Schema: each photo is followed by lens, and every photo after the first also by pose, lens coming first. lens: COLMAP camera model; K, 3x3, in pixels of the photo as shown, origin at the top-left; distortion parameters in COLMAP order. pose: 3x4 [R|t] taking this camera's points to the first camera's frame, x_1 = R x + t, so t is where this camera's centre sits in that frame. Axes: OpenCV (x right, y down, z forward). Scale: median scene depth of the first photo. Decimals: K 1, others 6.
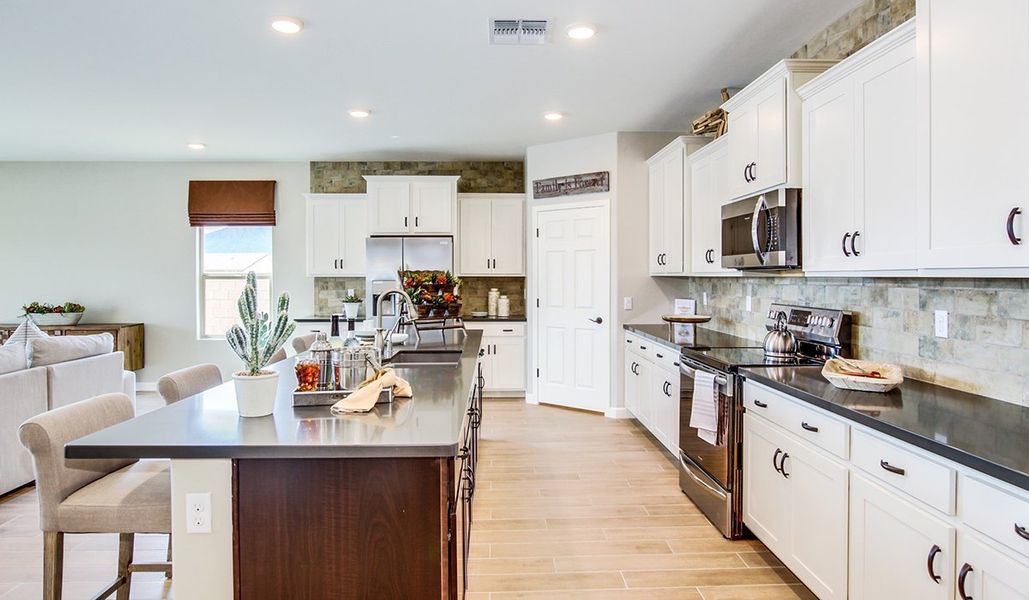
lens RADIAL K [[594.6, 0, 509.9], [0, 594.6, 277.6], [0, 0, 1]] dist [-0.005776, 0.000286]
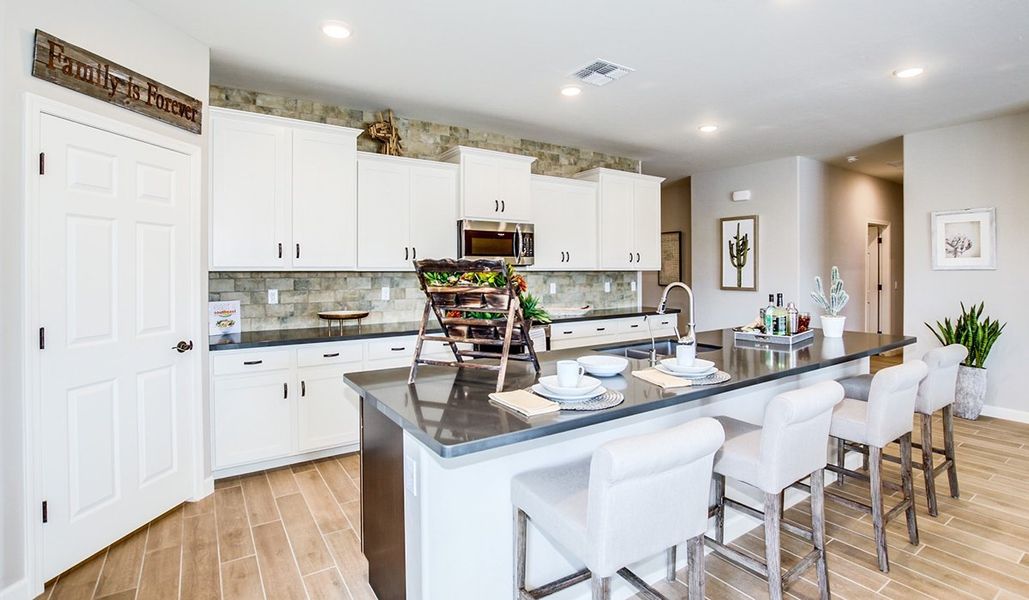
lens RADIAL K [[479.9, 0, 520.8], [0, 479.9, 272.1], [0, 0, 1]] dist [-0.030989, 0.000686]
pose [[-0.536015, -0.000439, 0.844208, -0.407891], [0.005537, 0.999977, 0.004036, -0.001591], [-0.844190, 0.006838, -0.536000, 0.931314]]
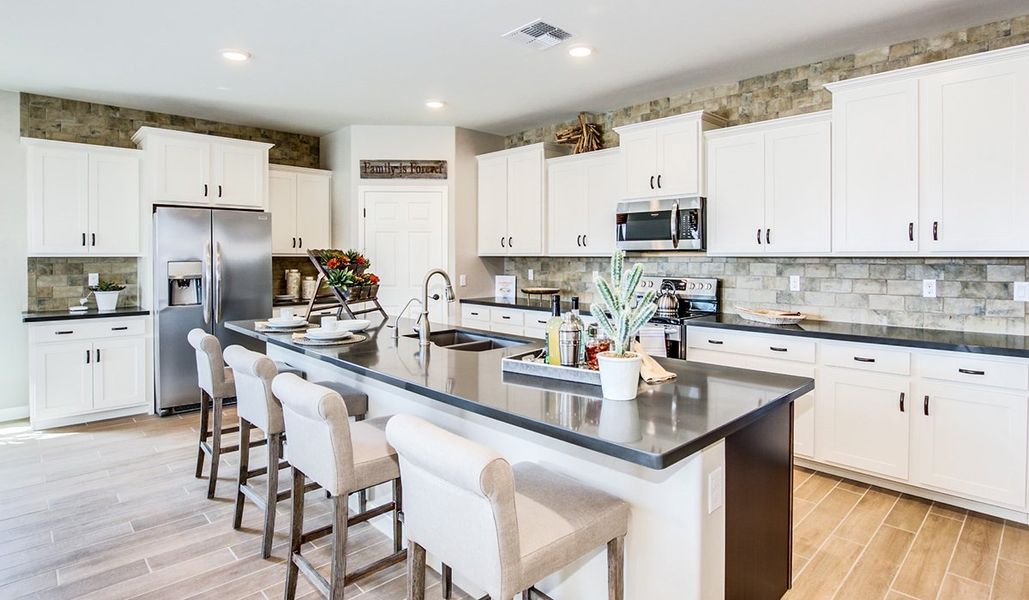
lens RADIAL K [[536.4, 0, 537.9], [0, 536.4, 261.3], [0, 0, 1]] dist [-0.027704, 0.001984]
pose [[0.724052, -0.004485, 0.689730, -0.375582], [0.001230, 0.999986, 0.005210, 0.001652], [-0.689744, -0.002924, 0.724048, 0.157855]]
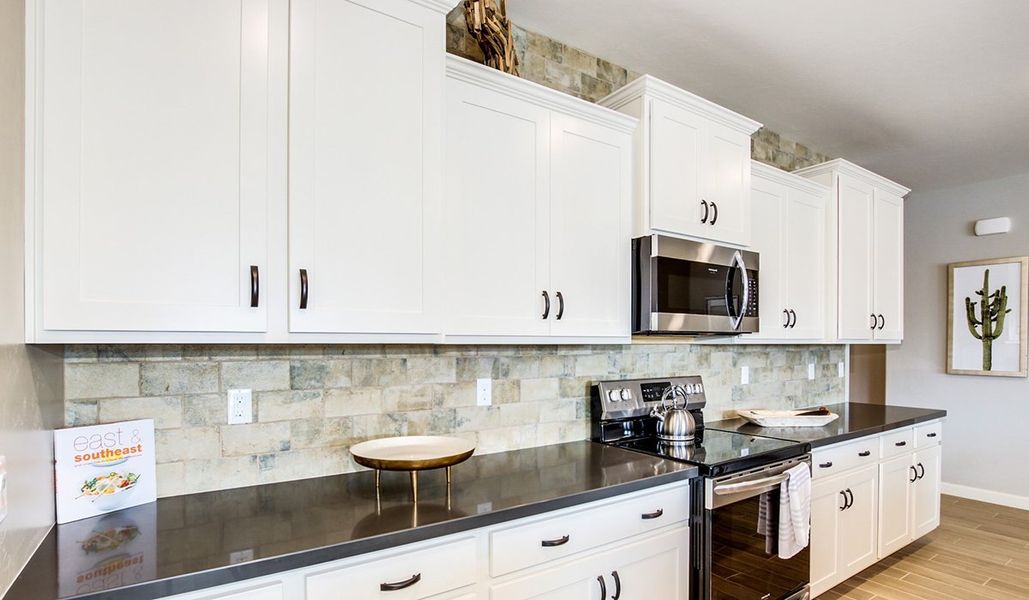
lens RADIAL K [[507.8, 0, 517.6], [0, 507.8, 348.3], [0, 0, 1]] dist [-0.027027, 0.000186]
pose [[-0.529244, -0.010078, 0.848410, -0.018085], [0.001813, 0.999914, 0.013009, -0.002998], [-0.848468, 0.008423, -0.529180, 0.887995]]
